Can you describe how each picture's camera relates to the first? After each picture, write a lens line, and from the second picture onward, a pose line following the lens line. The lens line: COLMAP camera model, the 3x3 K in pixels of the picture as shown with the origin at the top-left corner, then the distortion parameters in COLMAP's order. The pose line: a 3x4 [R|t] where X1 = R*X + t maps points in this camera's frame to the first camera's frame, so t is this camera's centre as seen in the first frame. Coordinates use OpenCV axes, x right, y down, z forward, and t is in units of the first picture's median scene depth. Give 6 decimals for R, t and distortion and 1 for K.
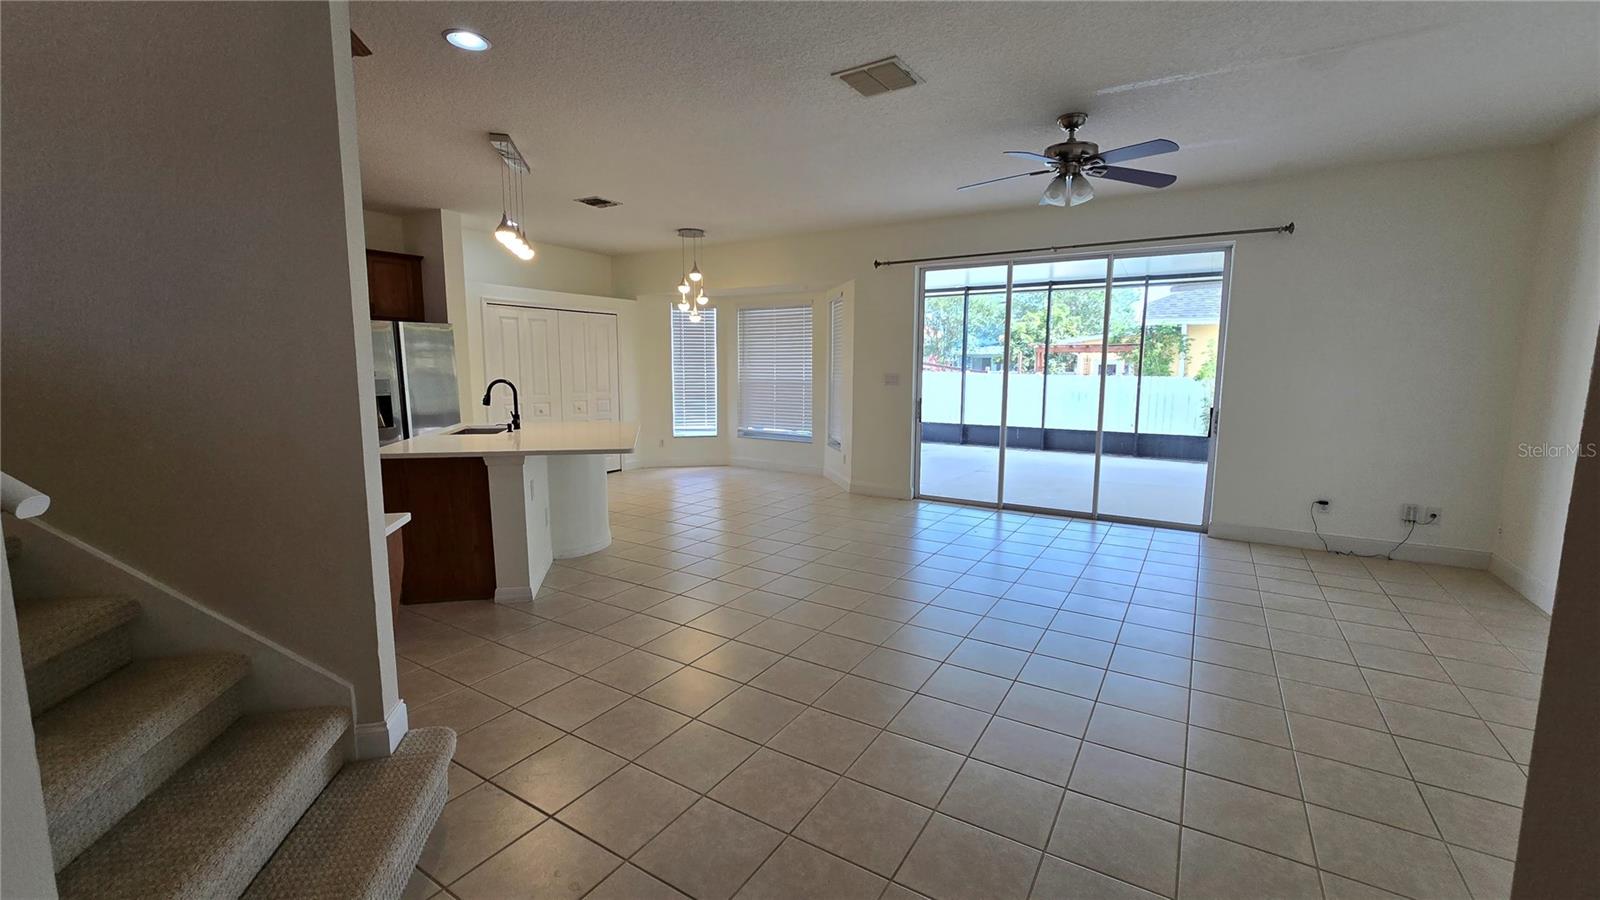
lens RADIAL K [[654.0, 0, 800.0], [0, 654.0, 450.0], [0, 0, 1]] dist [0.000821, -0.000167]
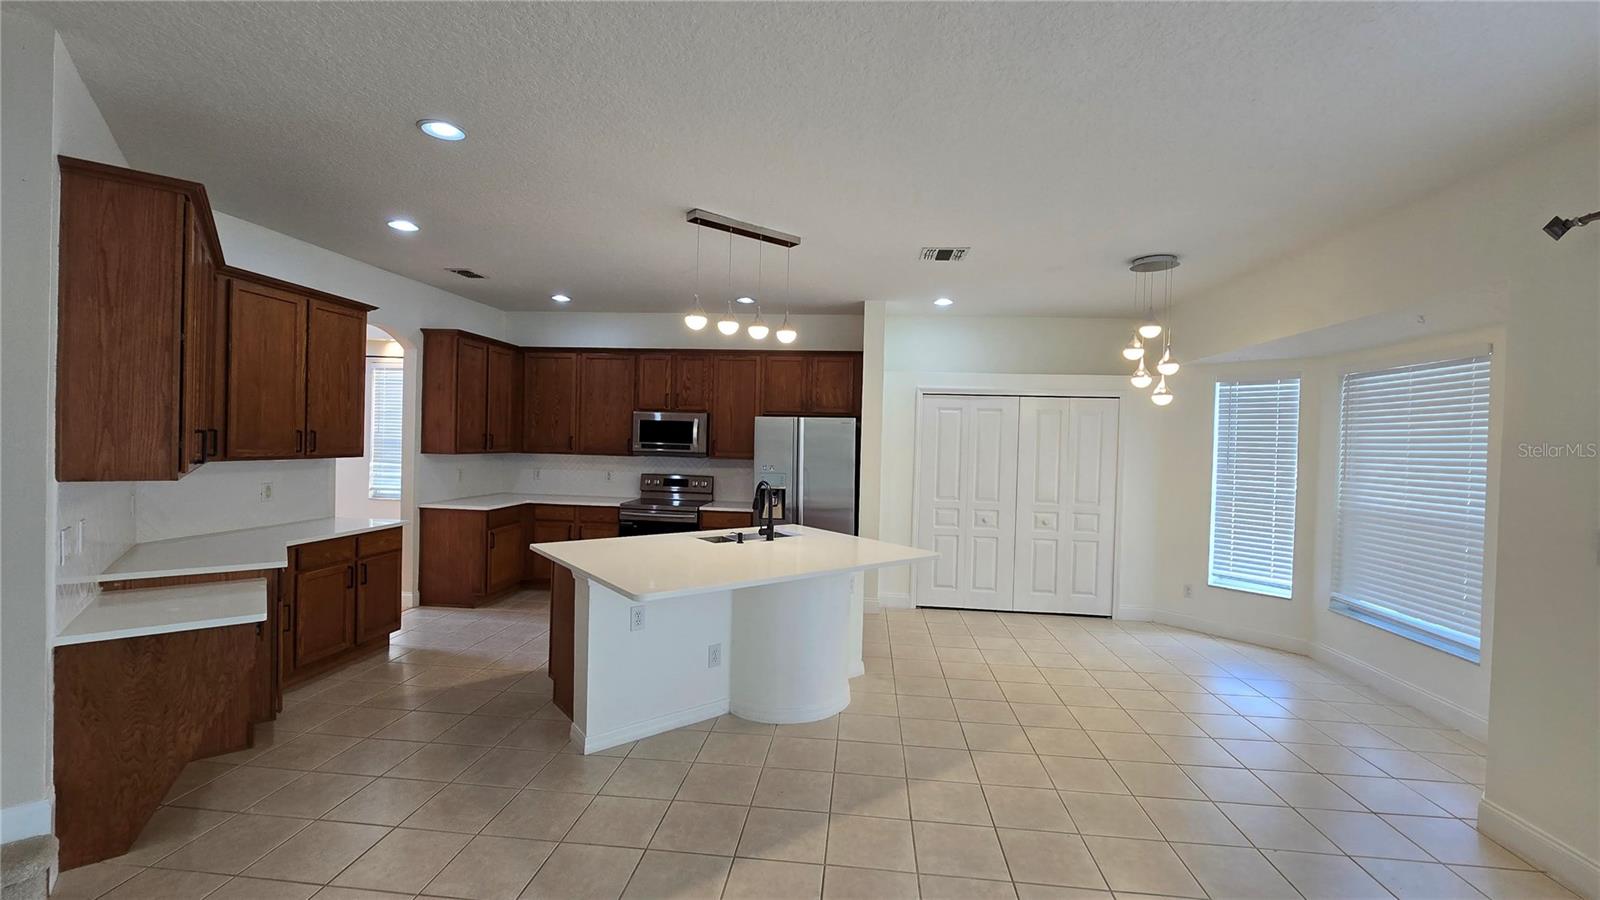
lens RADIAL K [[654.0, 0, 800.0], [0, 654.0, 450.0], [0, 0, 1]] dist [0.000821, -0.000167]
pose [[0.446405, 0.020650, -0.894593, 0.235035], [-0.141440, 0.988794, -0.047754, -0.078126], [0.883582, 0.147849, 0.444323, 0.444524]]
